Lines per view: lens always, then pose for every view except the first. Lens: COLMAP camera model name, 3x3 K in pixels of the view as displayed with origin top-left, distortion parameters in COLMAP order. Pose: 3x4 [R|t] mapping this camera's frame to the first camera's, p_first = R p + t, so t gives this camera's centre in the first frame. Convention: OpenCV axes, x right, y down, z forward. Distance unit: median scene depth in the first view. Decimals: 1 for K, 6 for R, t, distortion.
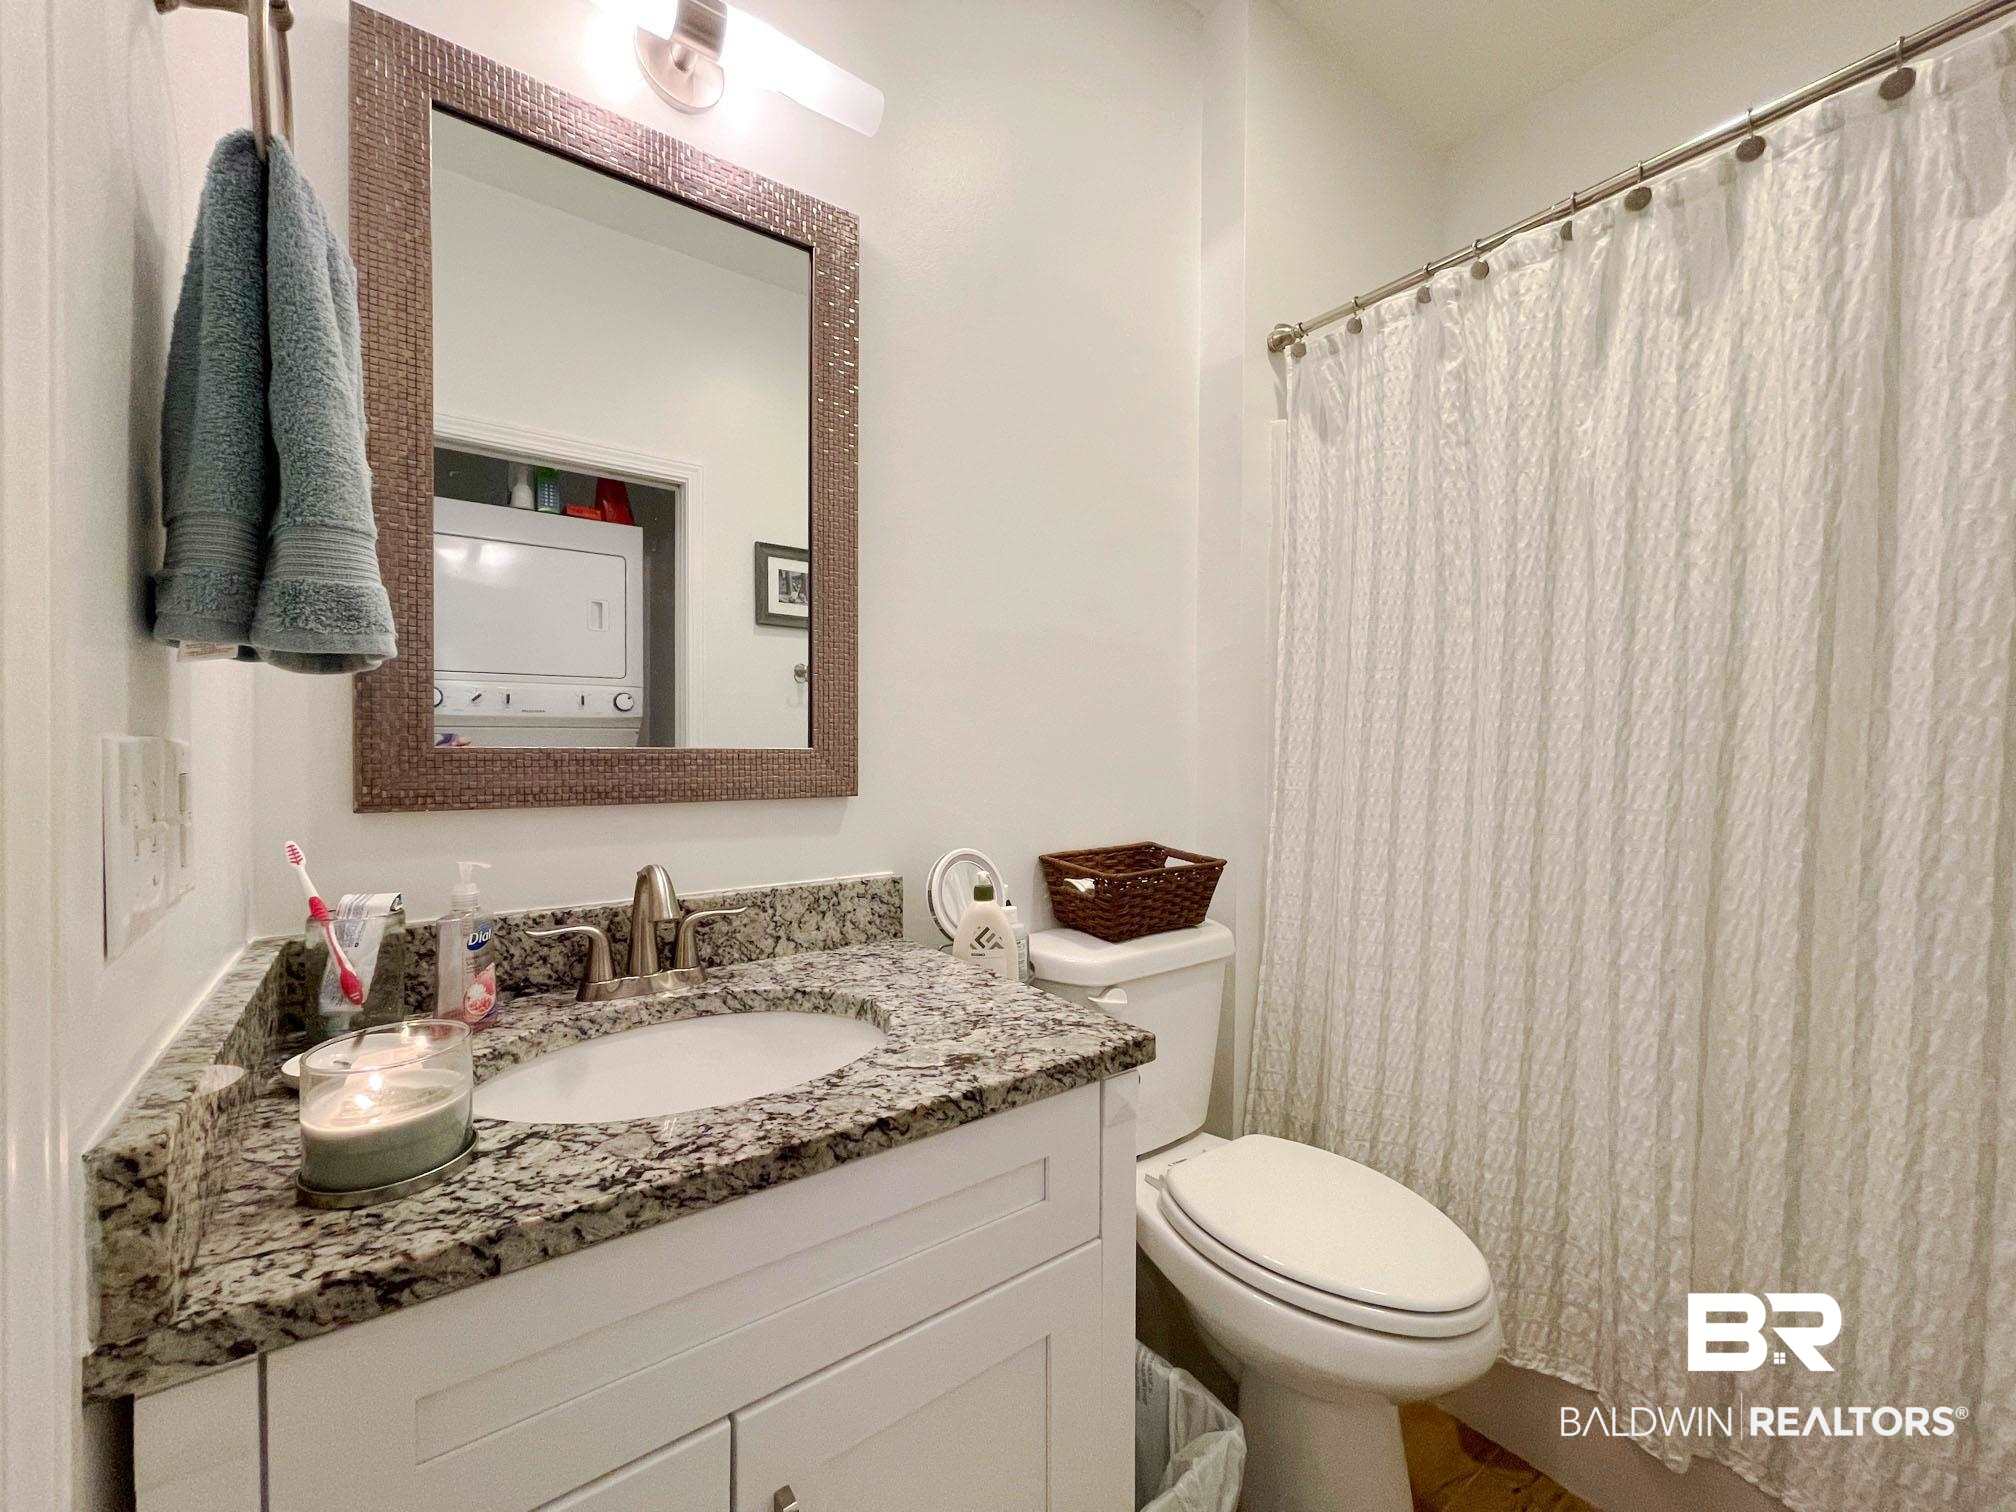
lens RADIAL K [[819.5, 0, 1009.0], [0, 819.5, 754.1], [0, 0, 1]] dist [0.000714, 0.001976]
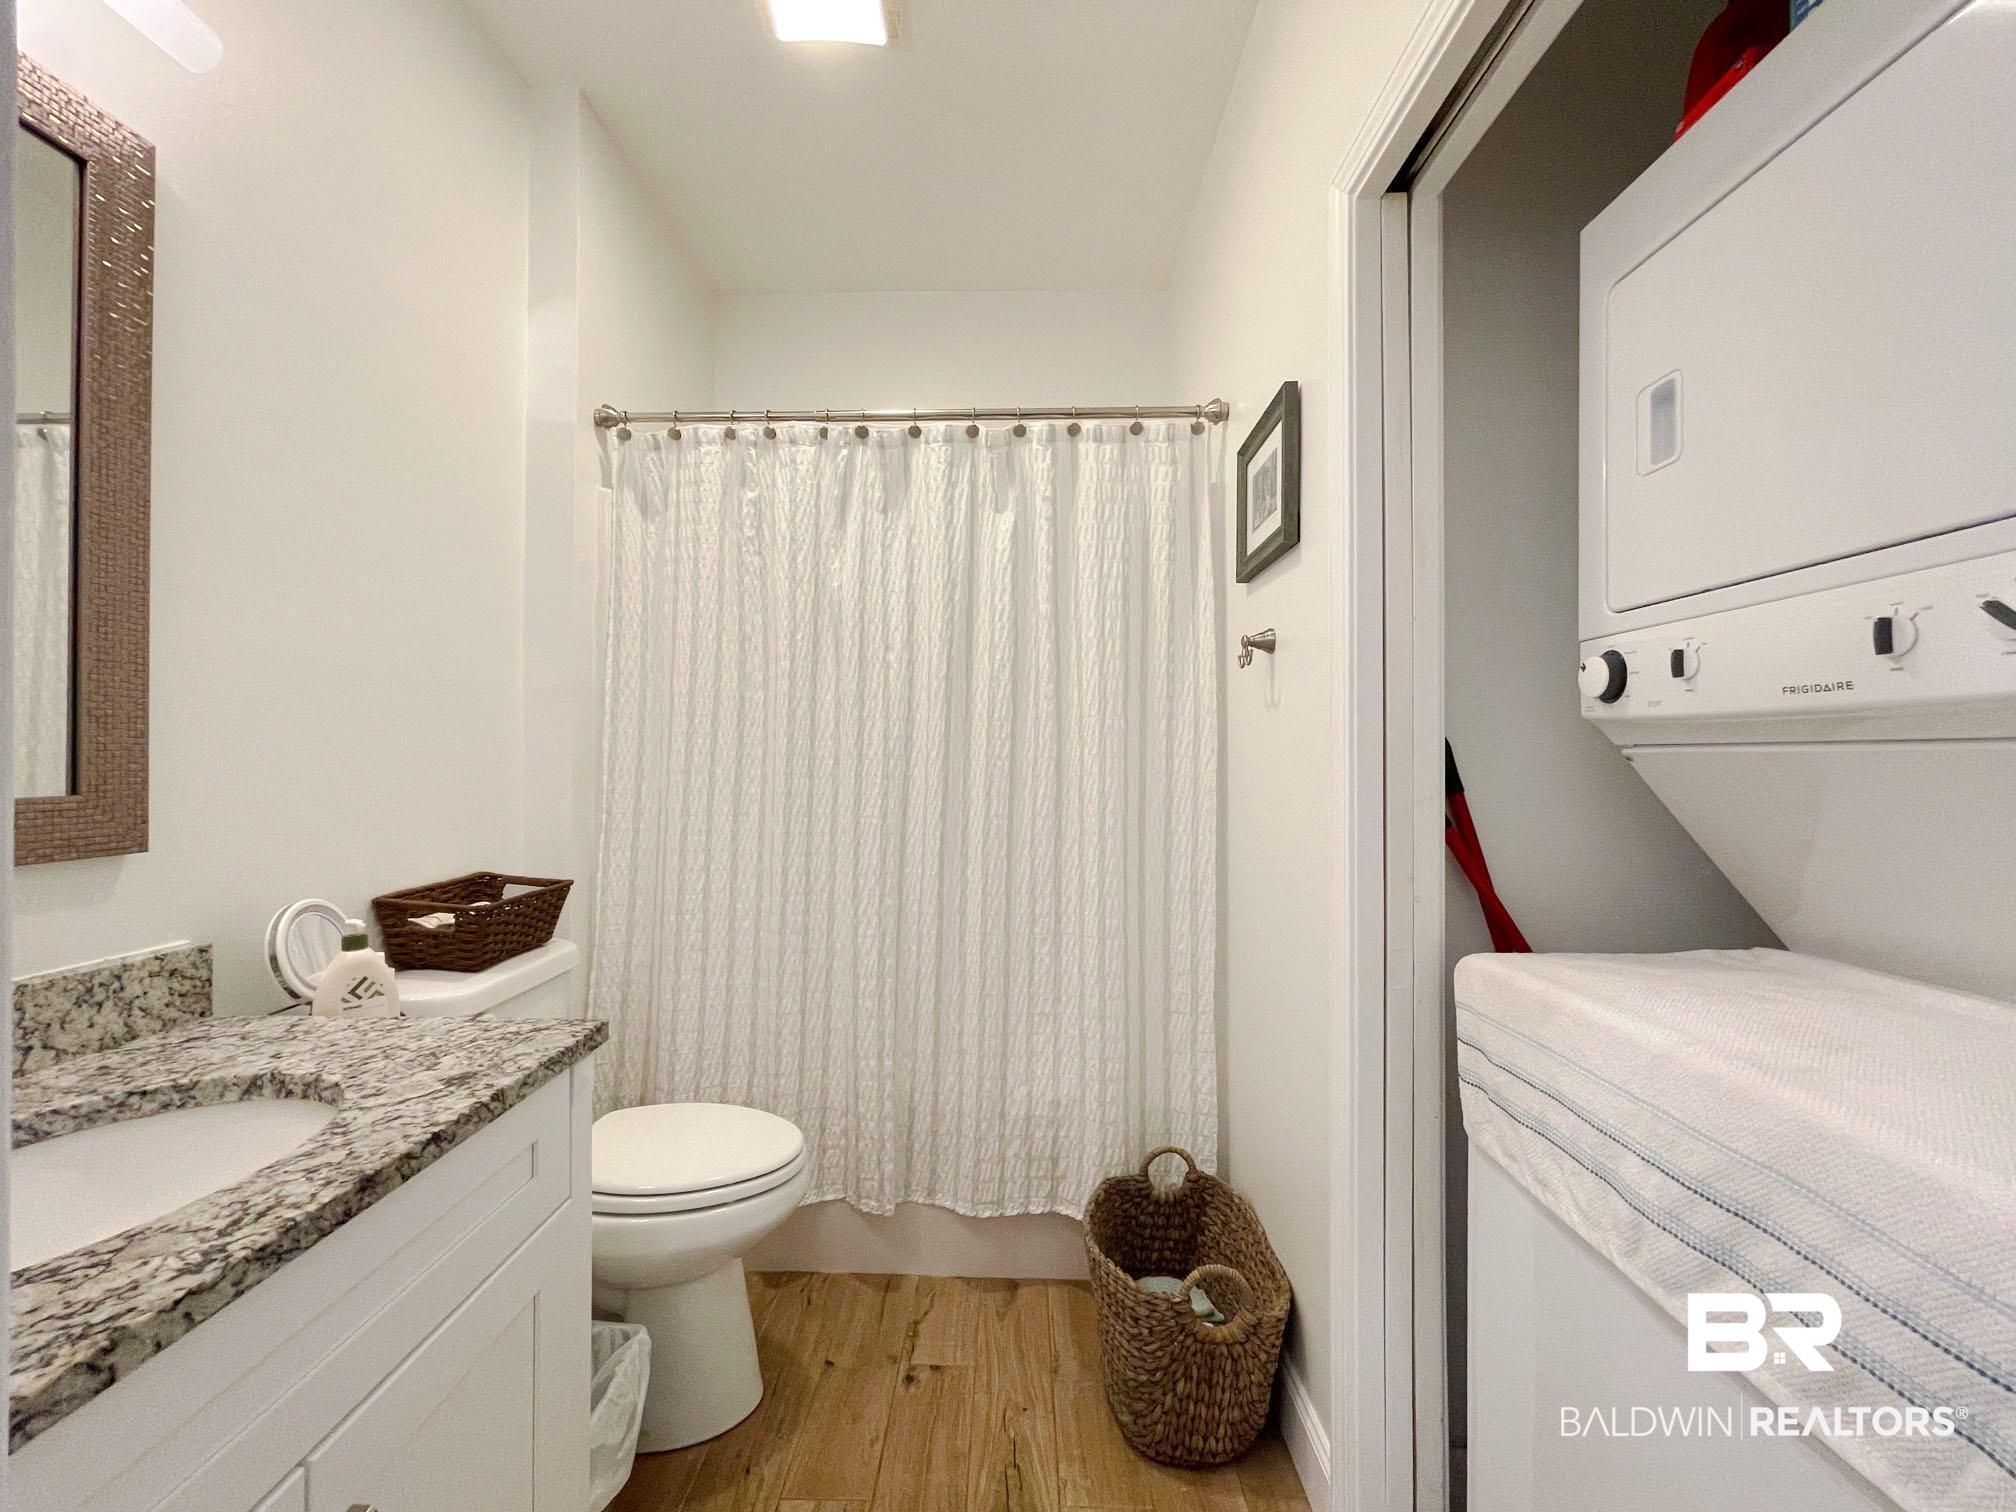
lens RADIAL K [[819.5, 0, 1011.9], [0, 819.5, 739.2], [0, 0, 1]] dist [0.000714, 0.001976]
pose [[0.598373, 0.019871, 0.800972, -0.340054], [0.003647, 0.999614, -0.027524, -0.036123], [-0.801210, 0.019390, 0.598069, -0.183227]]
